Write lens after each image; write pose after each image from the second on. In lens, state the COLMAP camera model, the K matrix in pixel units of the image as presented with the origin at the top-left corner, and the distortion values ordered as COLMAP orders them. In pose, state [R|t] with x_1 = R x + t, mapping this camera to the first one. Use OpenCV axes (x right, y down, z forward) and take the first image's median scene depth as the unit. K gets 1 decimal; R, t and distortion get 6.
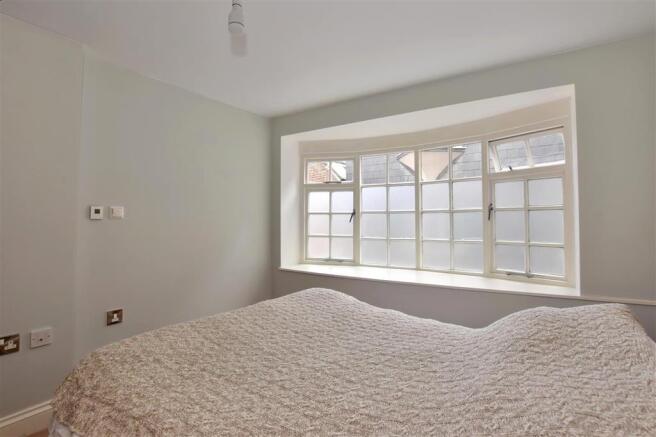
lens RADIAL K [[291.0, 0, 328.0], [0, 291.0, 218.5], [0, 0, 1]] dist [-0.022215, 0.000159]
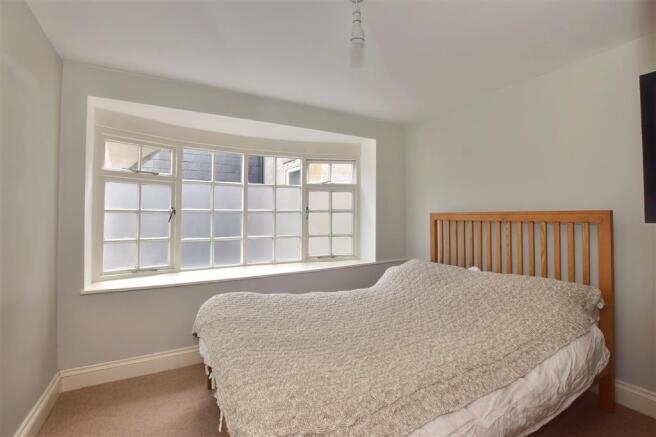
lens RADIAL K [[295.7, 0, 328.0], [0, 295.7, 218.5], [0, 0, 1]] dist [-0.056513, 0.000041]
pose [[0.512242, -0.000204, 0.858841, -0.557474], [0.005576, 0.999980, -0.003088, 0.008881], [-0.858823, 0.006370, 0.512233, 0.219609]]
